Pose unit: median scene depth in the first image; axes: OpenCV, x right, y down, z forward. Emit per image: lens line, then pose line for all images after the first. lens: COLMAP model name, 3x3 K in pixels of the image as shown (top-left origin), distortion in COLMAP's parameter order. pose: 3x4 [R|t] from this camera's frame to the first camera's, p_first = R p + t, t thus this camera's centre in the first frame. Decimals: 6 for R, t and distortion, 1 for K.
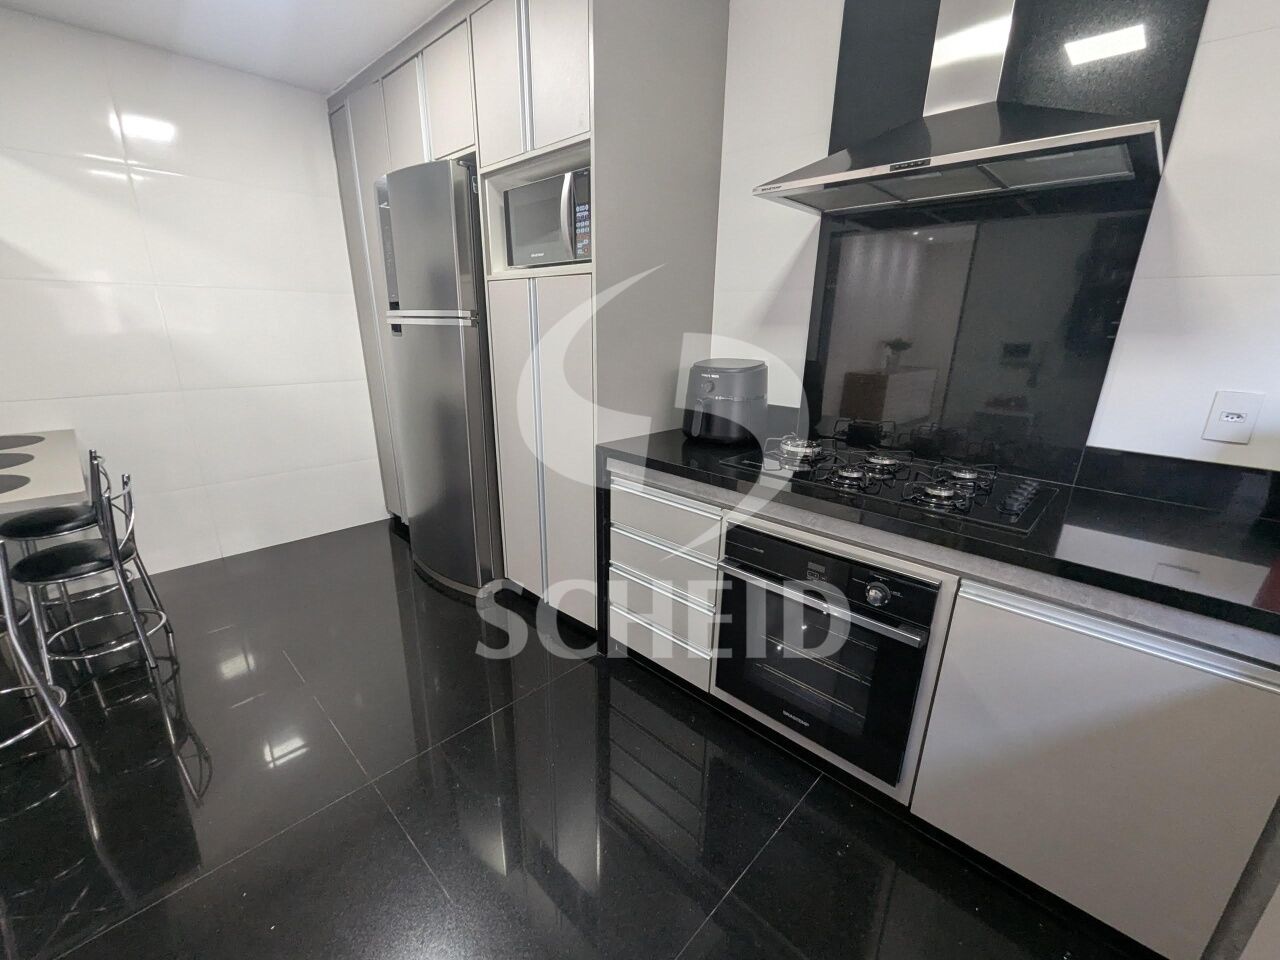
lens RADIAL K [[531.2, 0, 643.0], [0, 531.2, 489.7], [0, 0, 1]] dist [-0.000004, -0.000041]
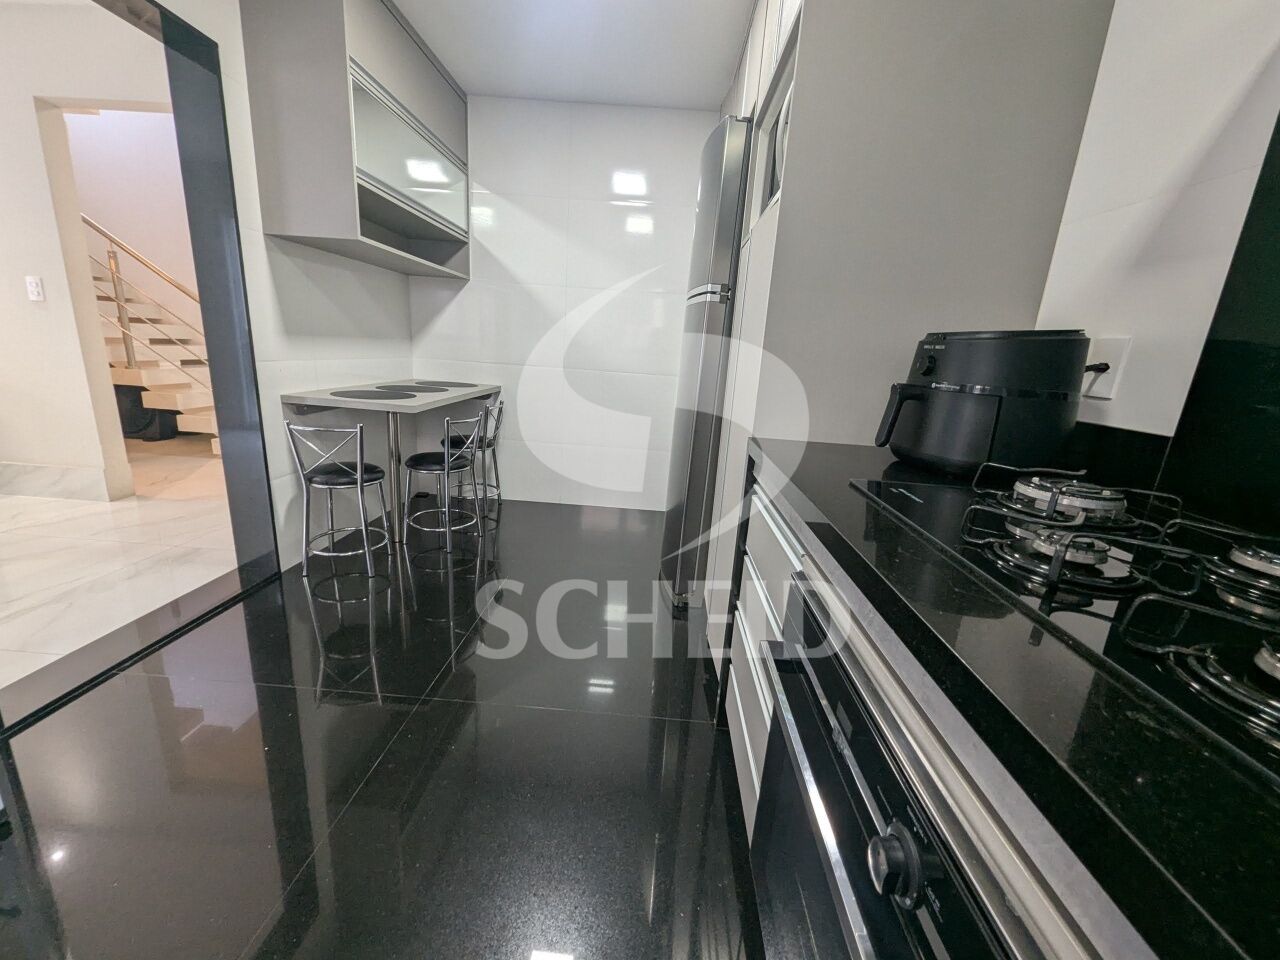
lens RADIAL K [[531.2, 0, 643.0], [0, 531.2, 489.7], [0, 0, 1]] dist [-0.000004, -0.000041]
pose [[0.654855, 0.220665, -0.722822, 0.328647], [-0.282614, 0.958536, 0.036585, -0.006612], [0.700924, 0.180321, 0.690065, 0.392847]]
